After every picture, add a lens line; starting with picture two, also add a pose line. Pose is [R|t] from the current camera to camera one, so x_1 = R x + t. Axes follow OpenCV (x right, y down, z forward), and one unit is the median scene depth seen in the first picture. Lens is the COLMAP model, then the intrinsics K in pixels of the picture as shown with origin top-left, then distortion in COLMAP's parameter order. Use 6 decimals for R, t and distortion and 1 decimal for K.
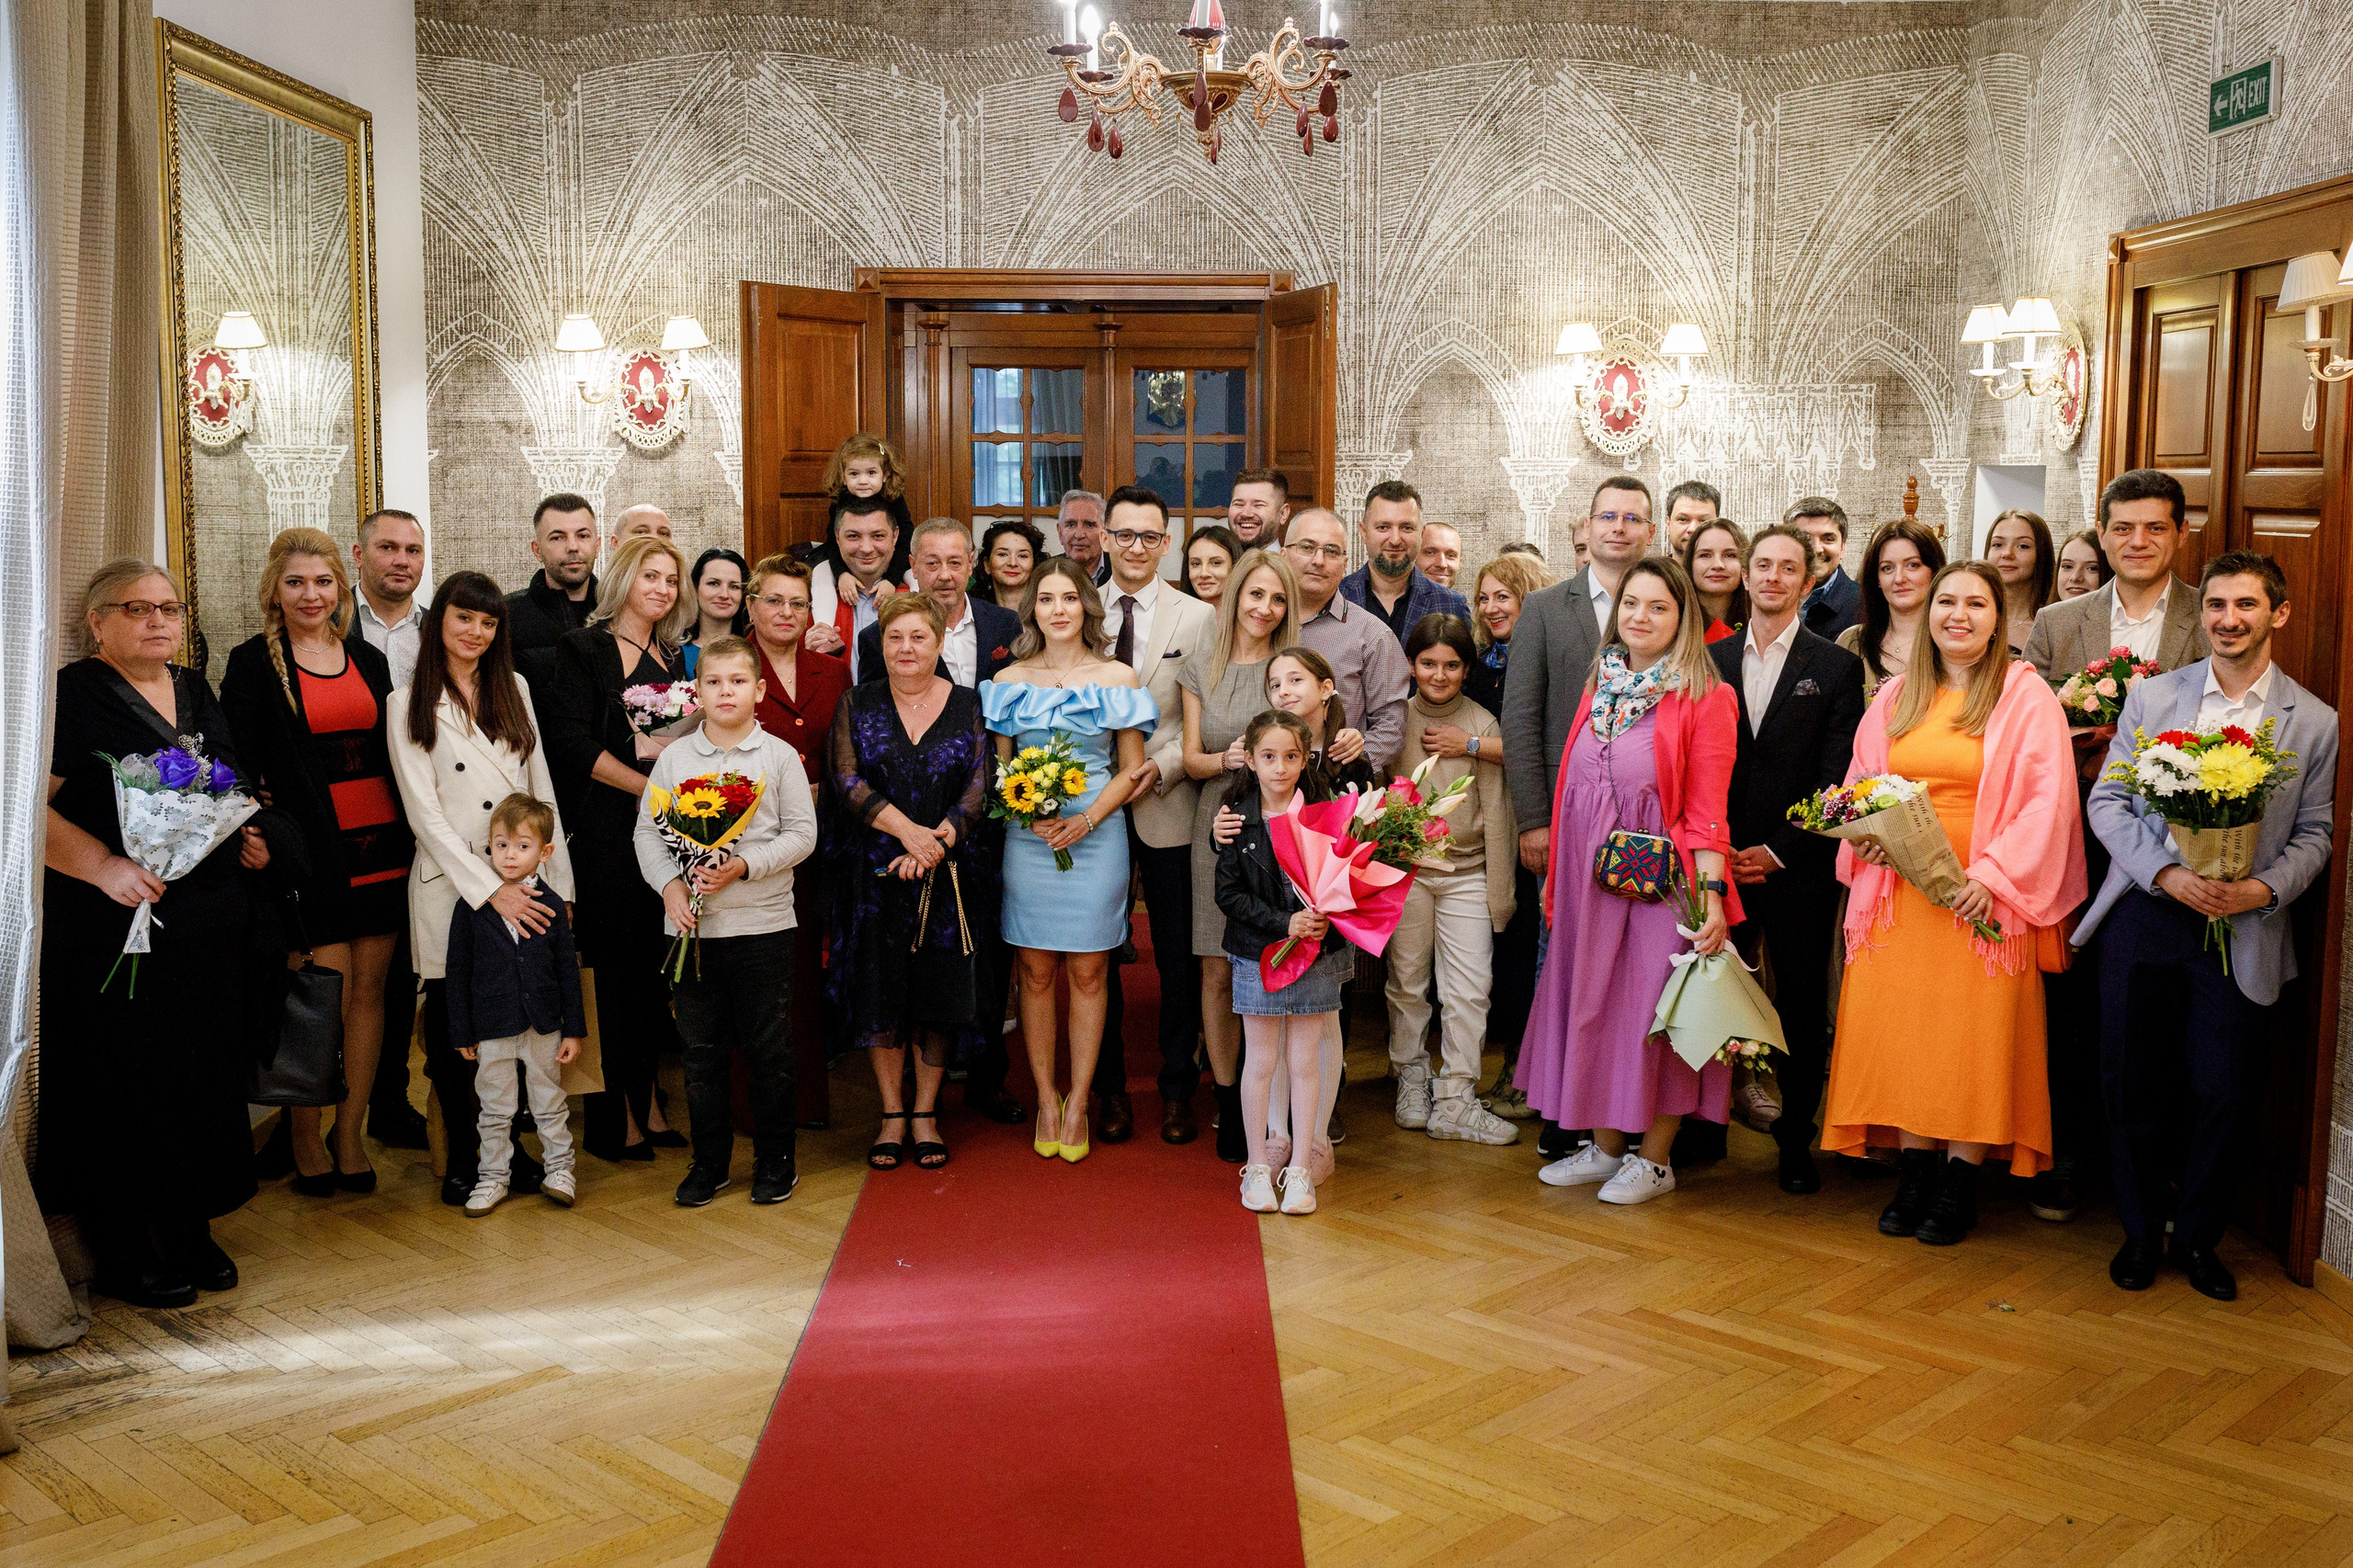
lens RADIAL K [[2410.5, 0, 1149.5], [0, 2410.5, 836.7], [0, 0, 1]] dist [-0.001440, 0.000000]
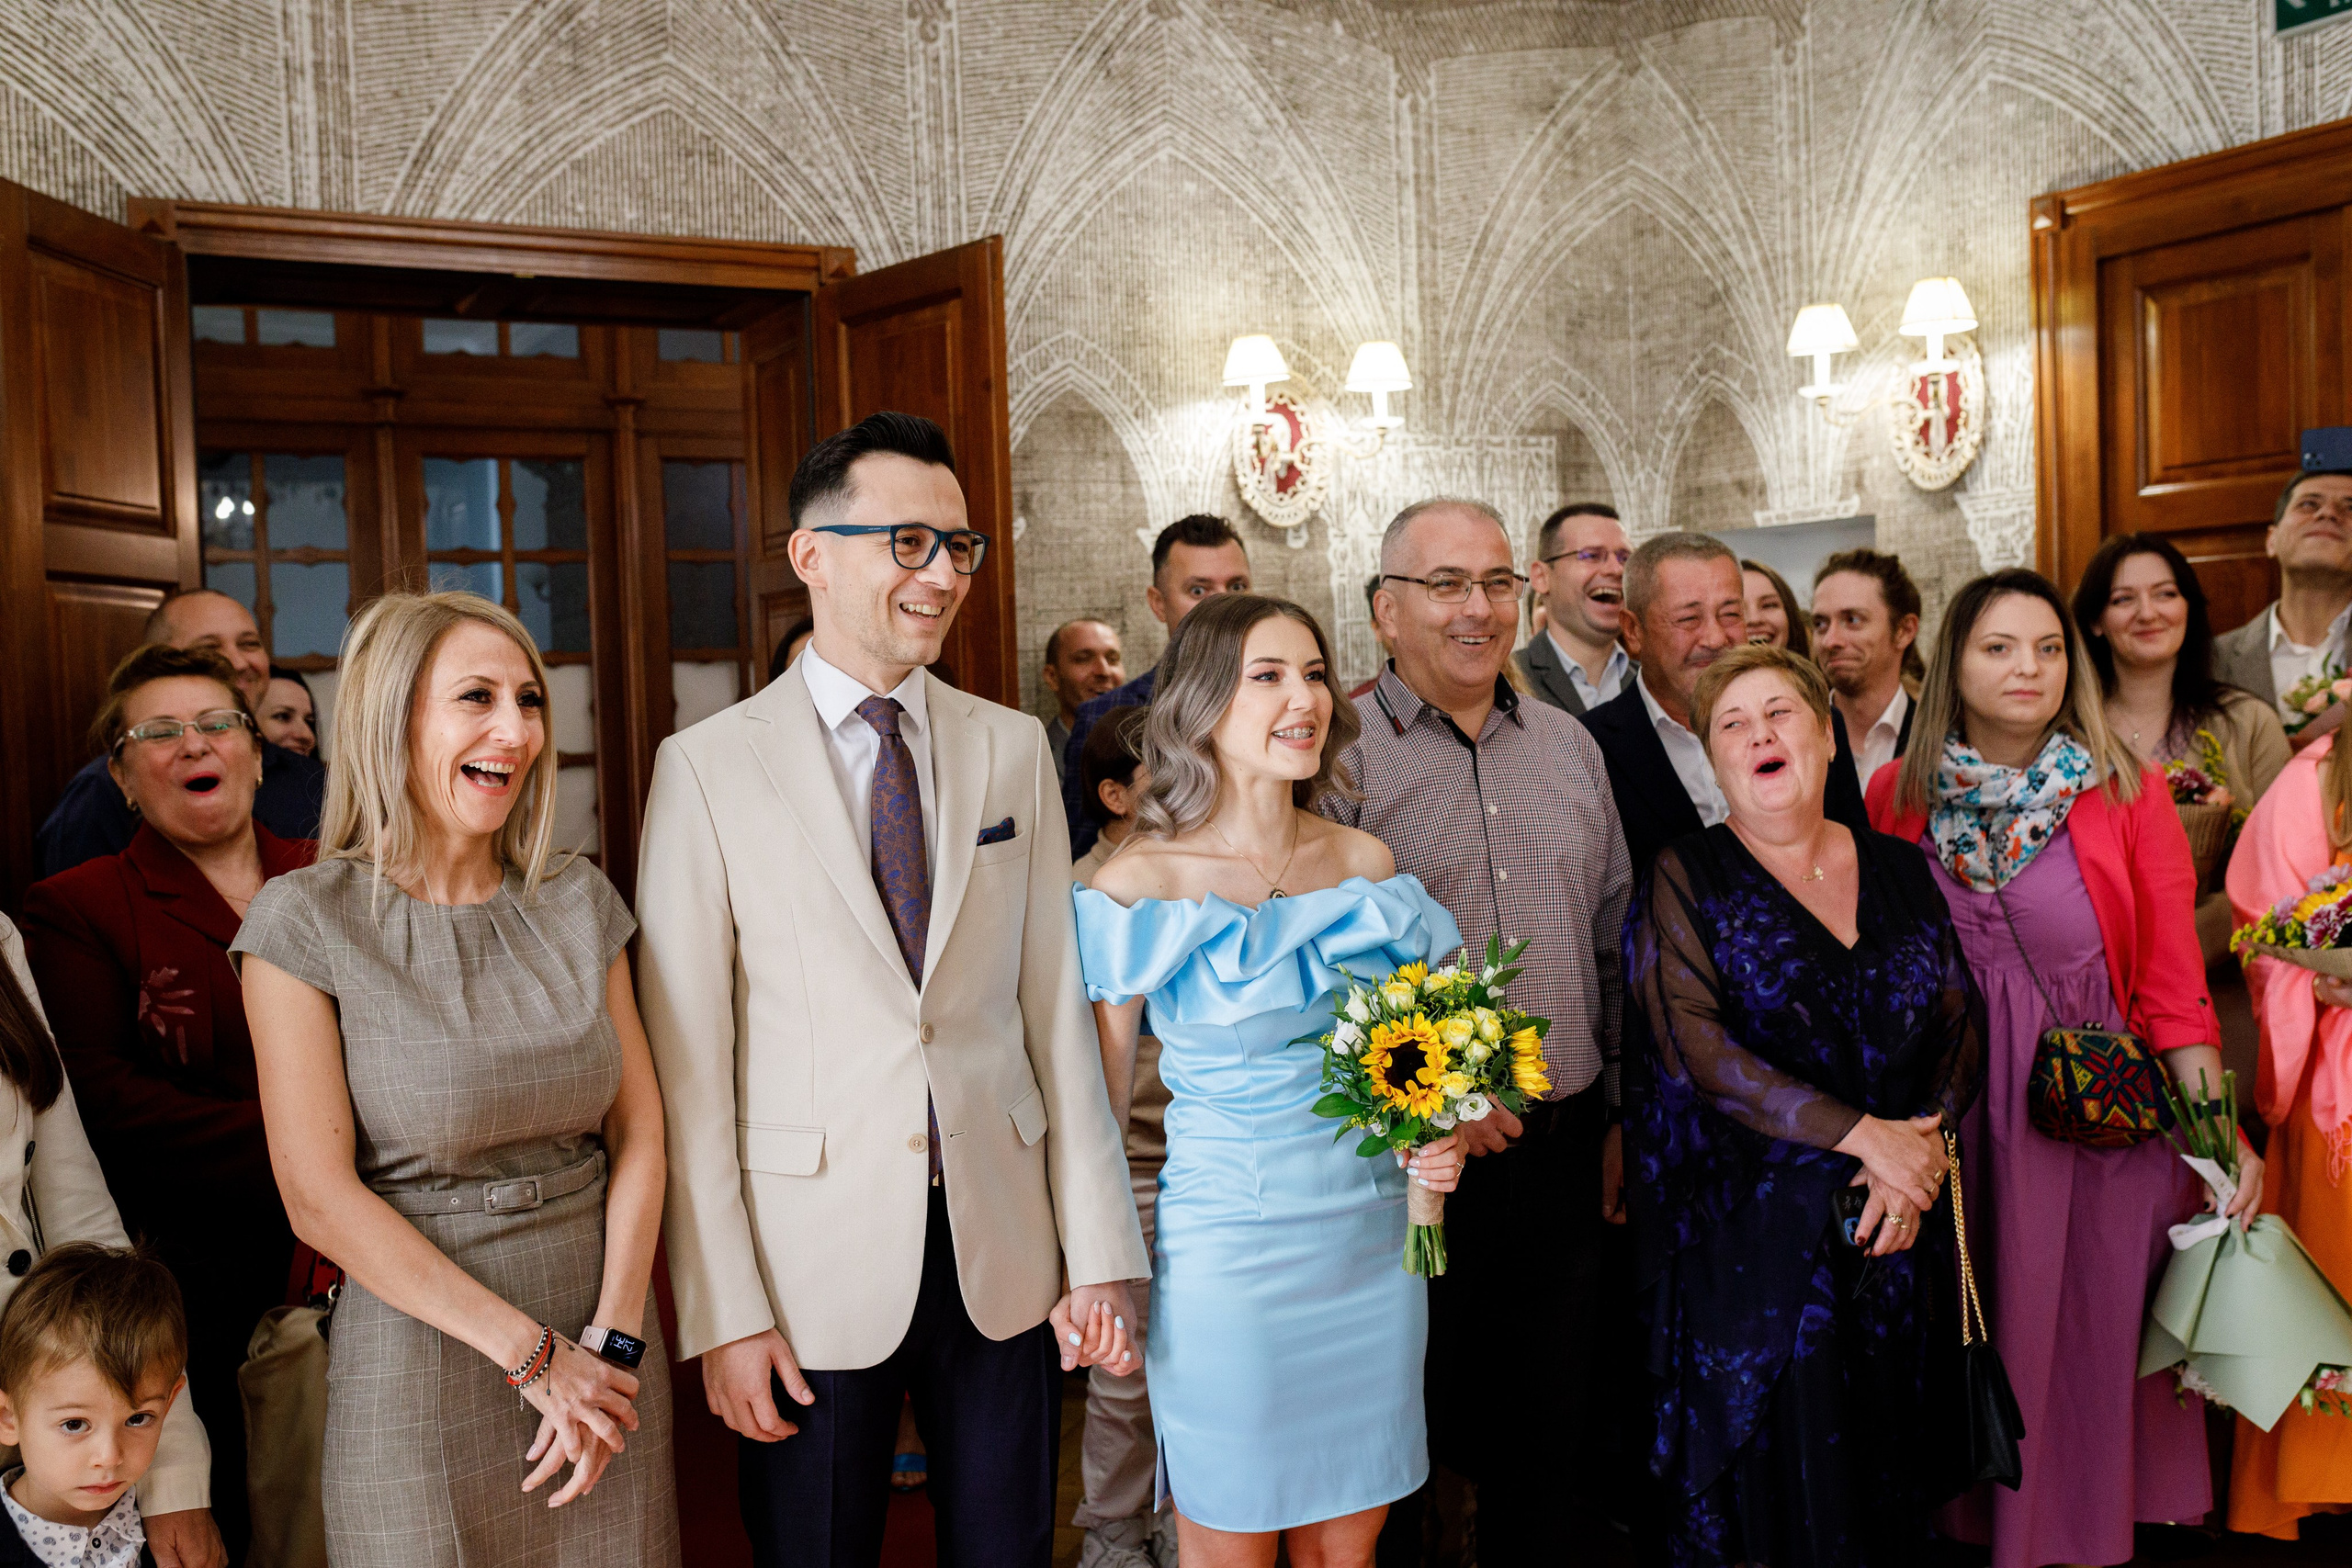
lens RADIAL K [[2288.1, 0, 1173.3], [0, 2288.1, 767.5], [0, 0, 1]] dist [-0.001251, 0.000000]
pose [[0.873464, -0.048884, 0.484428, -0.174167], [0.111192, 0.988682, -0.100720, -0.020926], [-0.474022, 0.141840, 0.869014, 0.431811]]
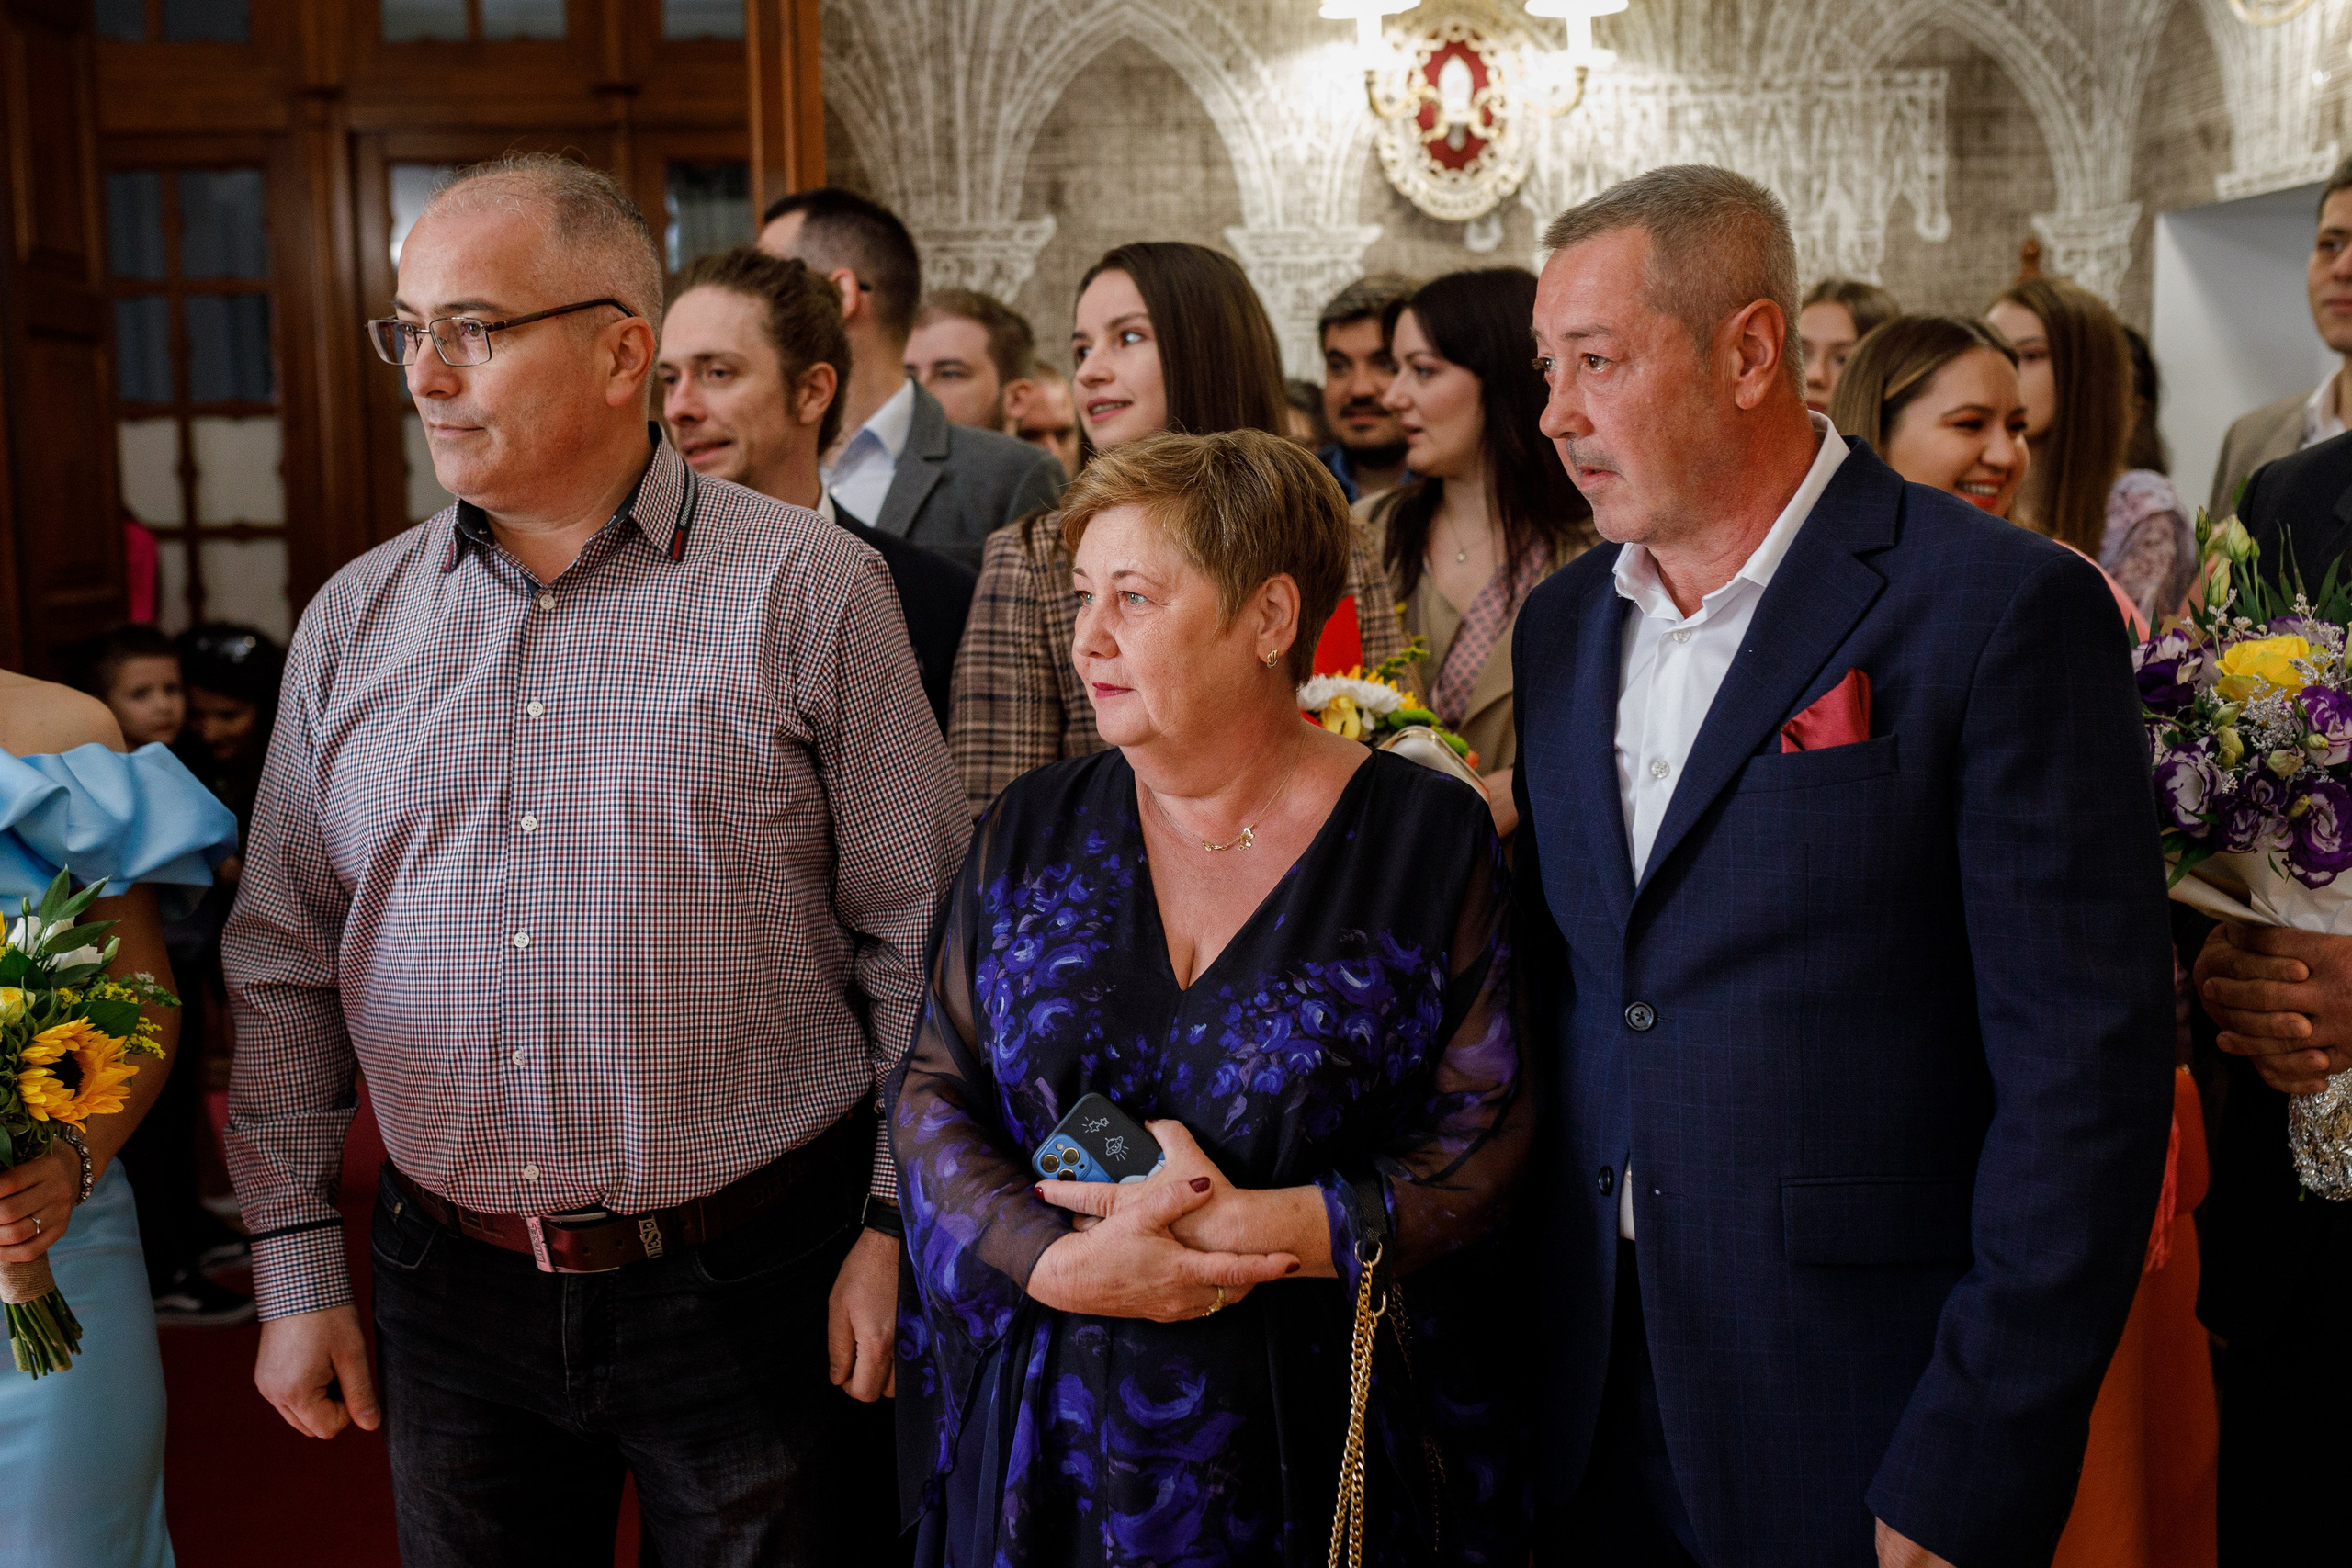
lens RADIAL K [[2409.3, 0, 1171.3], [0, 2409.3, 758.4], [0, 0, 1]] dist [-0.001440, 0.000000]
pose [[0.998243, -0.030712, 0.050673, 0.105794], [0.032002, 0.999179, -0.024850, -0.033343], [-0.049868, 0.026428, 0.998406, 0.500736]]
